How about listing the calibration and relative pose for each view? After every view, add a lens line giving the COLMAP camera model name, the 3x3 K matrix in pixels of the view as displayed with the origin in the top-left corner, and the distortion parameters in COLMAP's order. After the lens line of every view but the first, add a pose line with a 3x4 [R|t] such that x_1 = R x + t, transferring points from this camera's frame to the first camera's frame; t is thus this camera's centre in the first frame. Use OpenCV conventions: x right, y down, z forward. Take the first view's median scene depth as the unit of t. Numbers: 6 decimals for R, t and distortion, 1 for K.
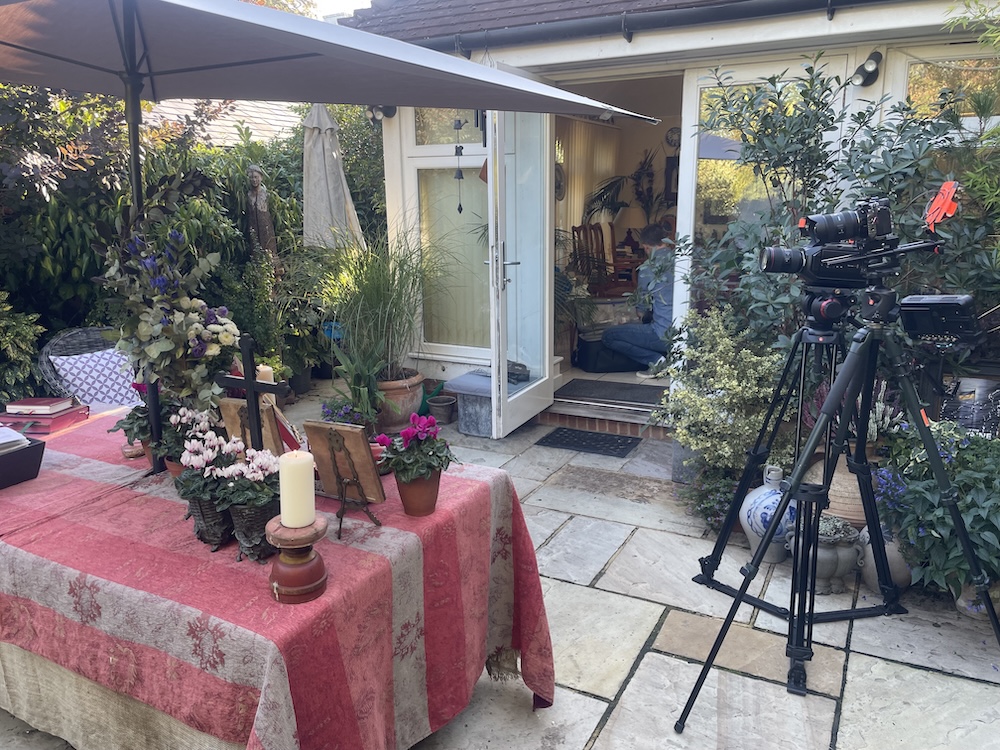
lens RADIAL K [[765.4, 0, 500.0], [0, 765.4, 375.0], [0, 0, 1]] dist [0.000208, -0.000004]
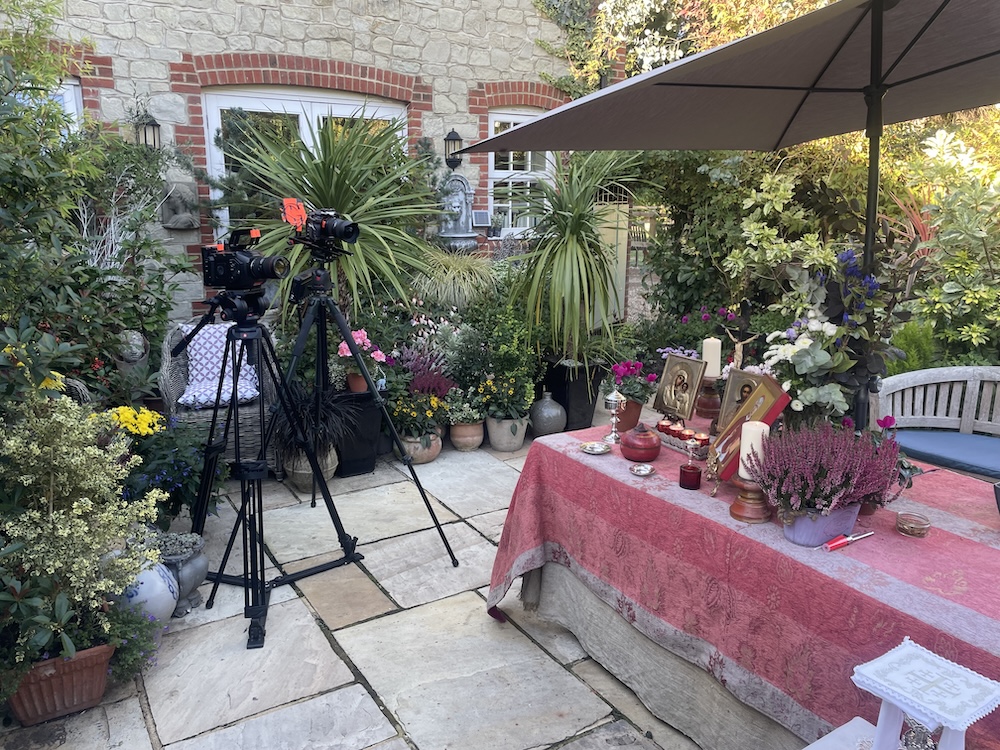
lens RADIAL K [[765.4, 0, 500.0], [0, 765.4, 375.0], [0, 0, 1]] dist [0.000208, -0.000004]
pose [[-0.869897, -0.122795, 0.477704, -0.437408], [0.103127, 0.901827, 0.419611, -0.421627], [-0.482332, 0.414282, -0.771833, 1.663843]]
